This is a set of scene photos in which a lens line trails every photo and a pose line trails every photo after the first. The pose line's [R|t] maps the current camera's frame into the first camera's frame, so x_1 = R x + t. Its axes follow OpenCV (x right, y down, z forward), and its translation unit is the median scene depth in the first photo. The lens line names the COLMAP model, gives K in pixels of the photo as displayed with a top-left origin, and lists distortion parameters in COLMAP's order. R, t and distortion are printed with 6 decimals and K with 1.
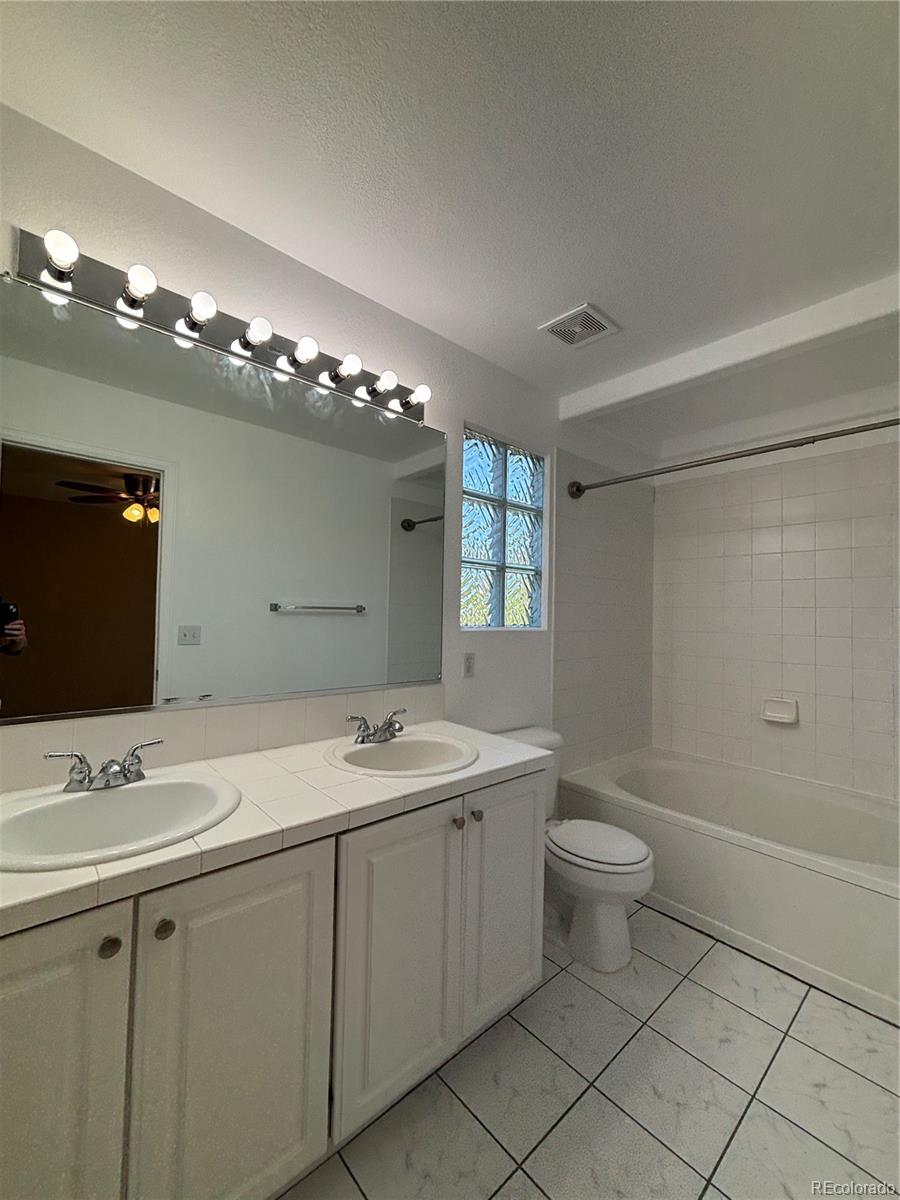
lens RADIAL K [[485.6, 0, 452.1], [0, 485.6, 602.9], [0, 0, 1]] dist [0.000874, -0.001134]
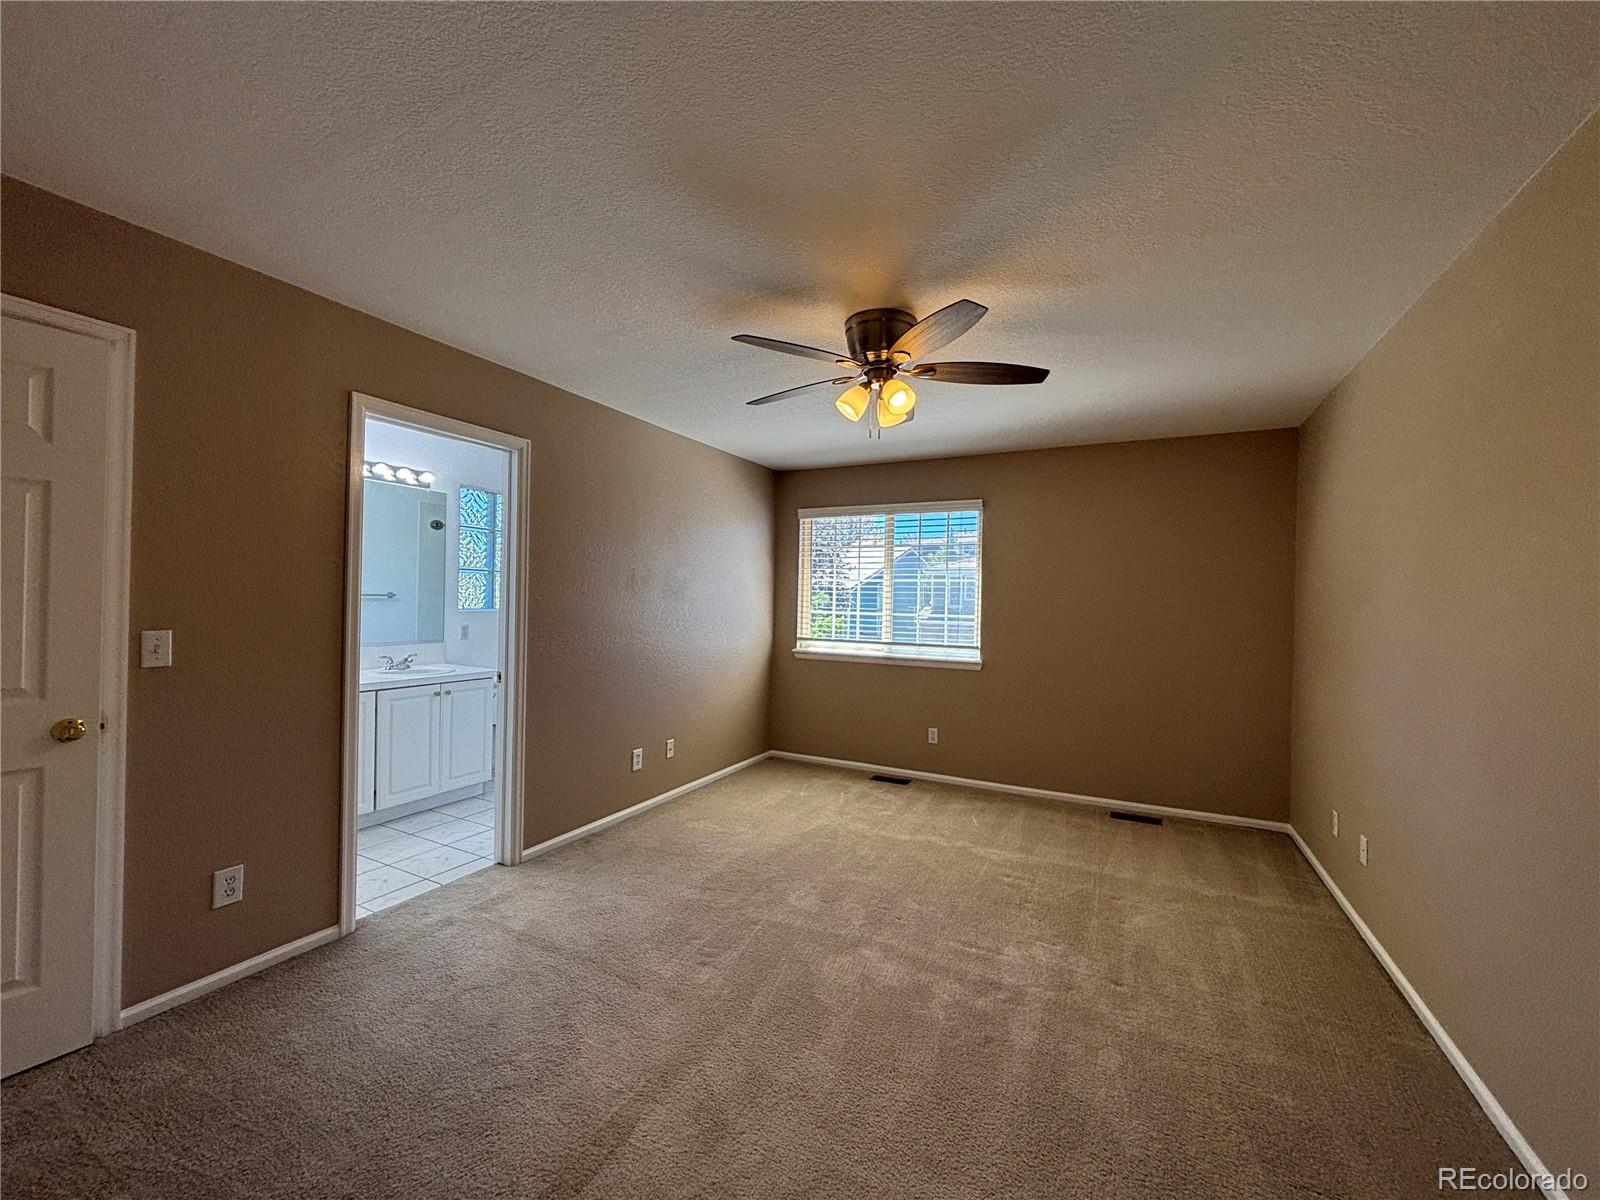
lens RADIAL K [[647.5, 0, 814.9], [0, 647.5, 600.7], [0, 0, 1]] dist [0.000874, -0.001134]
pose [[0.927887, -0.000771, 0.372861, 0.347034], [-0.014786, 0.999135, 0.038864, -0.092511], [-0.372569, -0.041575, 0.927073, -1.644826]]
